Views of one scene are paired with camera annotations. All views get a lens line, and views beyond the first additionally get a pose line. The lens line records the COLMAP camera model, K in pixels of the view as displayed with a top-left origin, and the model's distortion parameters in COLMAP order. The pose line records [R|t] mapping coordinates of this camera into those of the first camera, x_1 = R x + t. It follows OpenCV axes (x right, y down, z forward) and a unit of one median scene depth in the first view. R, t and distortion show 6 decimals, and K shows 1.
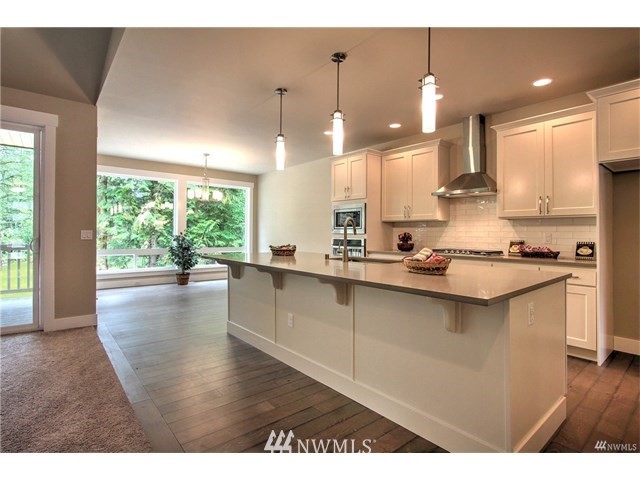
lens RADIAL K [[331.8, 0, 327.1], [0, 331.8, 227.0], [0, 0, 1]] dist [-0.009788, 0.002231]
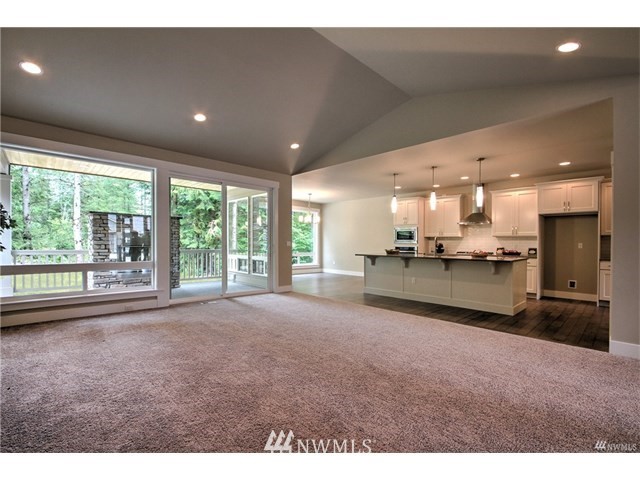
lens RADIAL K [[305.1, 0, 325.9], [0, 305.1, 242.6], [0, 0, 1]] dist [-0.015402, -0.000825]
pose [[0.997282, 0.003579, 0.073595, -0.574274], [-0.004792, 0.999855, 0.016315, -0.012207], [-0.073526, -0.016623, 0.997155, -0.707854]]
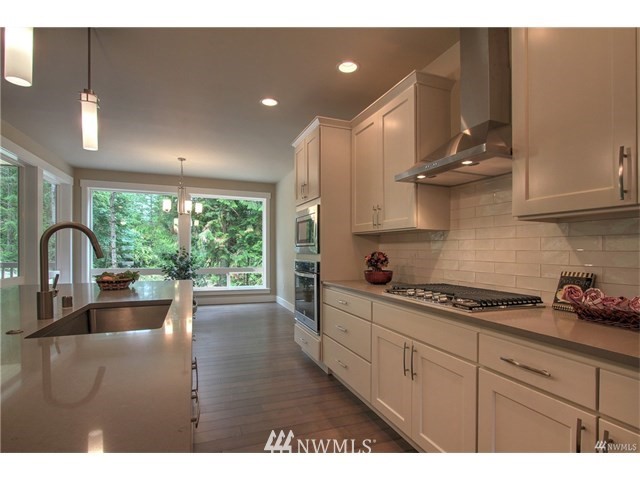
lens RADIAL K [[331.8, 0, 322.5], [0, 331.8, 243.2], [0, 0, 1]] dist [-0.009788, 0.002231]
pose [[0.941717, -0.006413, -0.336345, 0.379003], [0.005044, 0.999975, -0.004944, 0.004085], [0.336368, 0.002959, 0.941726, 0.467727]]
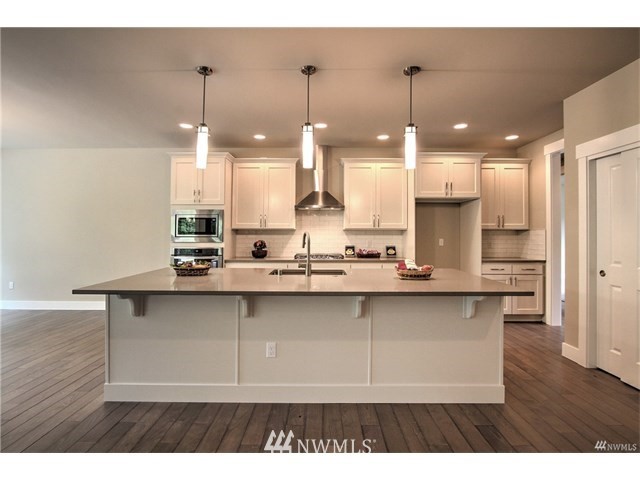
lens RADIAL K [[305.1, 0, 321.9], [0, 305.1, 229.6], [0, 0, 1]] dist [-0.015402, -0.000825]
pose [[0.650353, 0.005742, 0.759611, -0.408838], [-0.013080, 0.999908, 0.003640, -0.024993], [-0.759520, -0.012303, 0.650368, 0.250901]]
